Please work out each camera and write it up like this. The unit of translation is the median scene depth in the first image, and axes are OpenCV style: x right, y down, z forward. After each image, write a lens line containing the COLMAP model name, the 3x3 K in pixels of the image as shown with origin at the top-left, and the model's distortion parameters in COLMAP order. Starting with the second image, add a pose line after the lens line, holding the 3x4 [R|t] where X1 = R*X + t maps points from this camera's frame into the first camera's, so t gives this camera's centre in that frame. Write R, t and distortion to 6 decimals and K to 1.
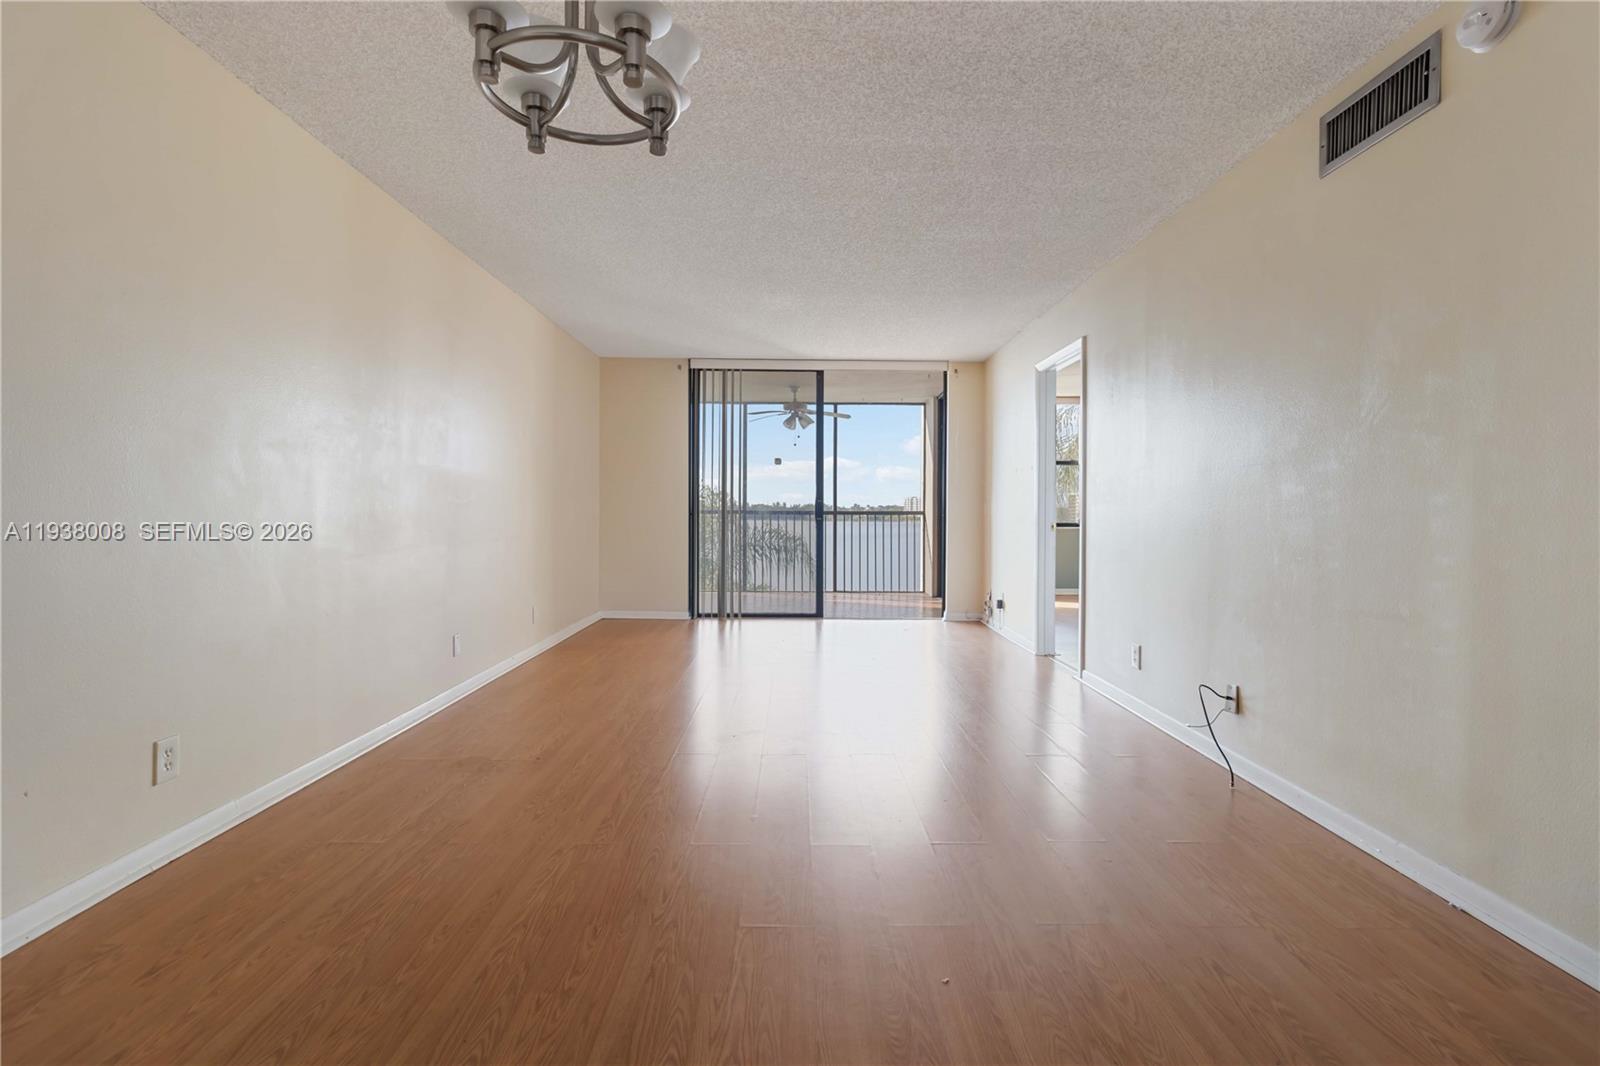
lens RADIAL K [[742.4, 0, 814.1], [0, 742.4, 505.5], [0, 0, 1]] dist [0.009801, -0.000214]
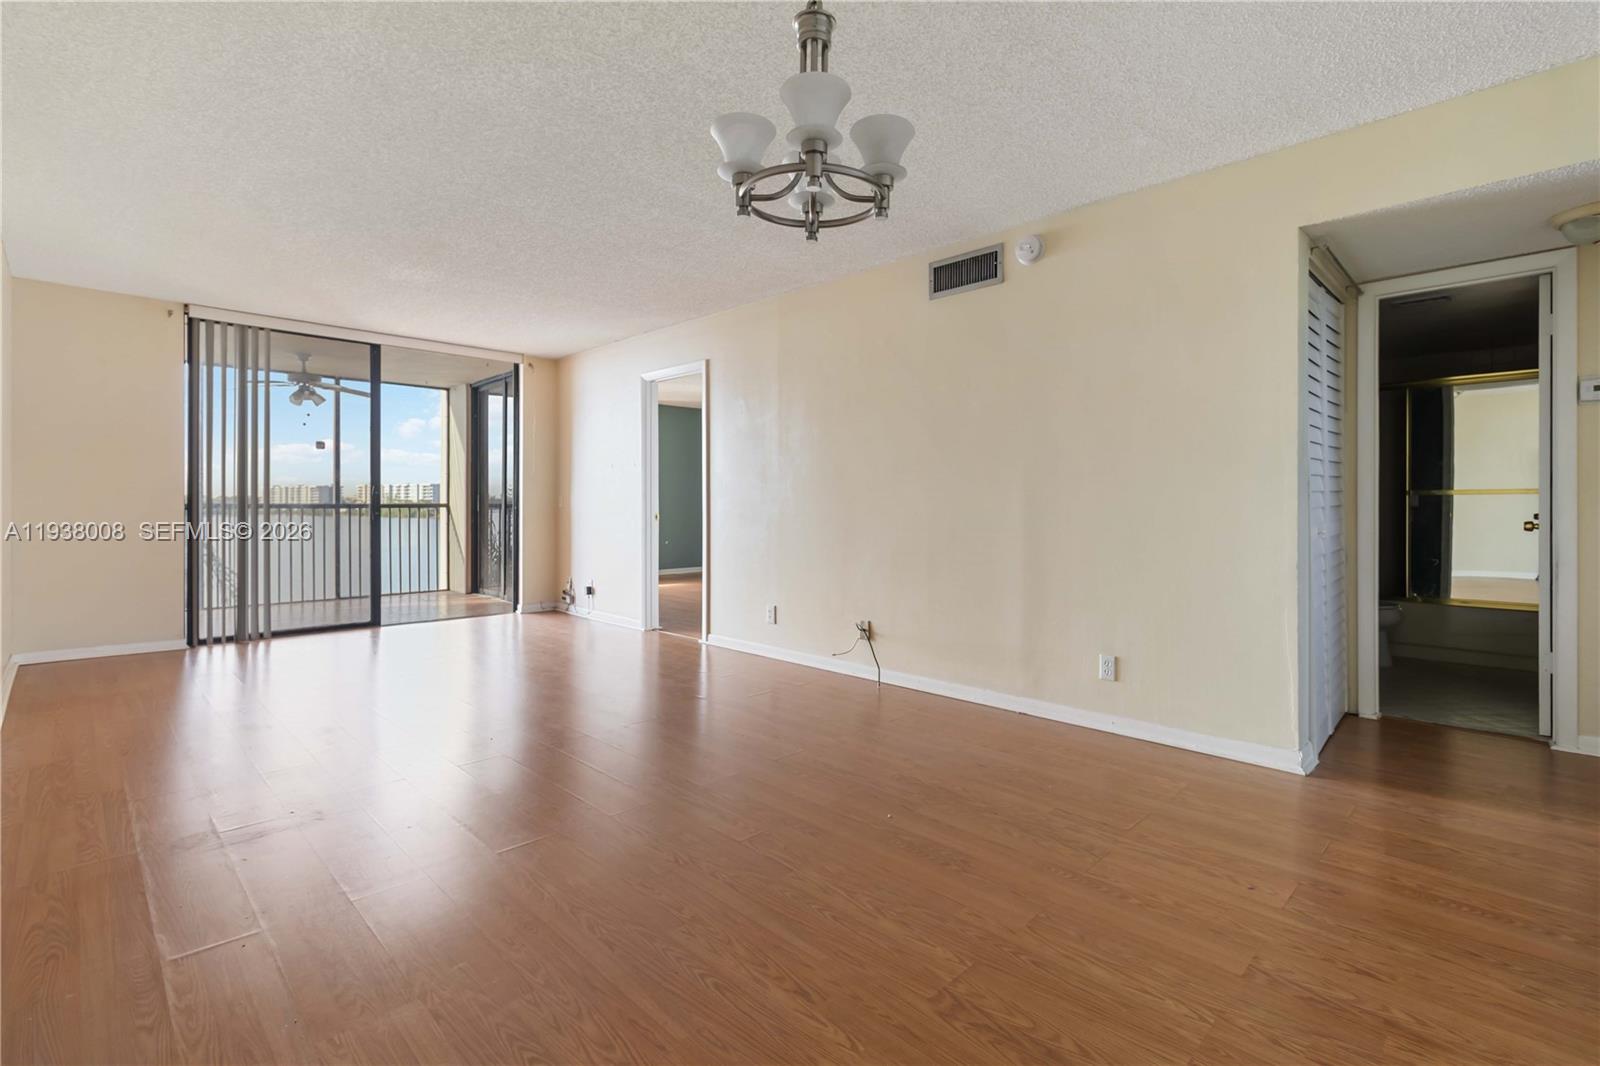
lens RADIAL K [[742.4, 0, 814.1], [0, 742.4, 505.5], [0, 0, 1]] dist [0.009801, -0.000214]
pose [[0.706756, -0.007332, 0.707419, -0.252775], [-0.002362, 0.999916, 0.012723, -0.004023], [-0.707453, -0.010663, 0.706680, 0.010748]]
